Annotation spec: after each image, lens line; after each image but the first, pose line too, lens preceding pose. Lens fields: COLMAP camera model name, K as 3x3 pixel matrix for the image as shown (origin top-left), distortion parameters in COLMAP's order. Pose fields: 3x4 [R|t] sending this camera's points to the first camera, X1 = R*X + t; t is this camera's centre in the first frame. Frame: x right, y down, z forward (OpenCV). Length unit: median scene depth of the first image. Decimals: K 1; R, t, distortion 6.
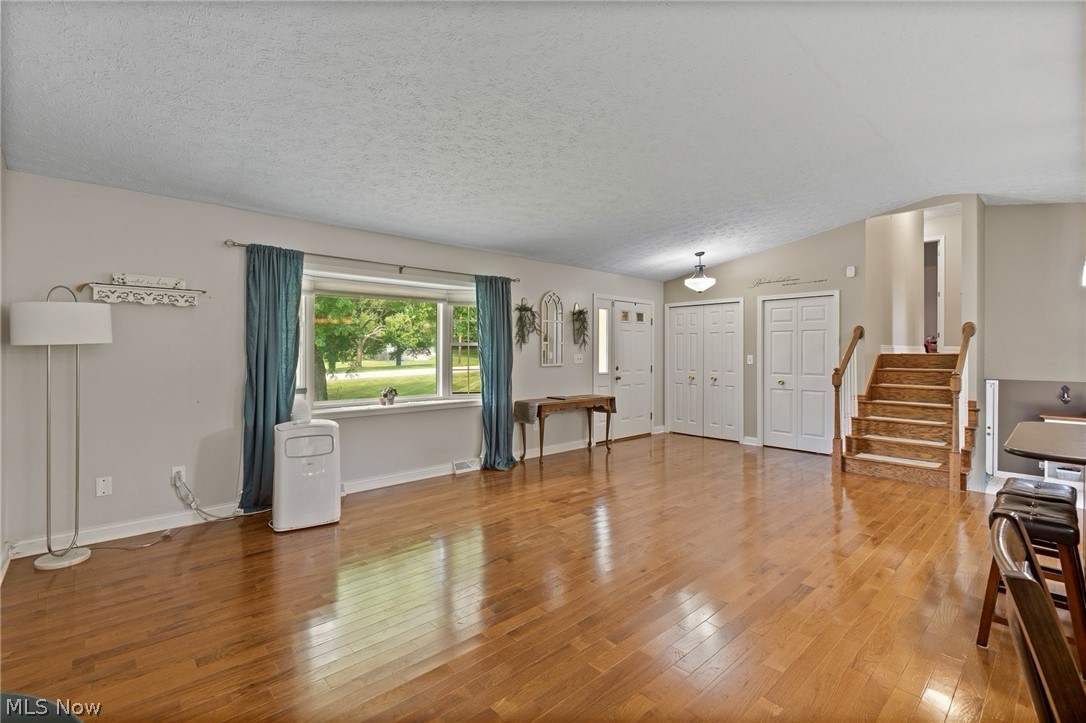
lens RADIAL K [[482.4, 0, 546.9], [0, 482.4, 353.2], [0, 0, 1]] dist [-0.000435, 0.000010]
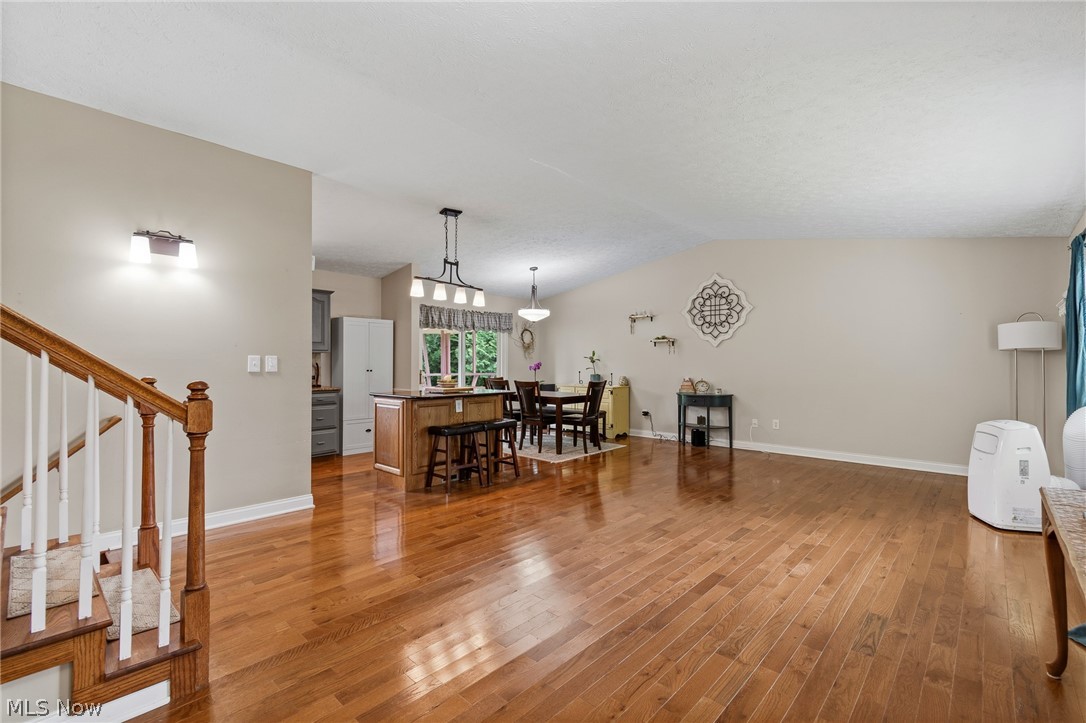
lens RADIAL K [[487.1, 0, 544.6], [0, 487.1, 365.6], [0, 0, 1]] dist [0.000043, -0.000009]
pose [[-0.996930, -0.003733, -0.078214, 0.356381], [-0.004234, 0.999972, 0.006239, 0.015462], [0.078189, 0.006551, -0.996917, 1.264307]]
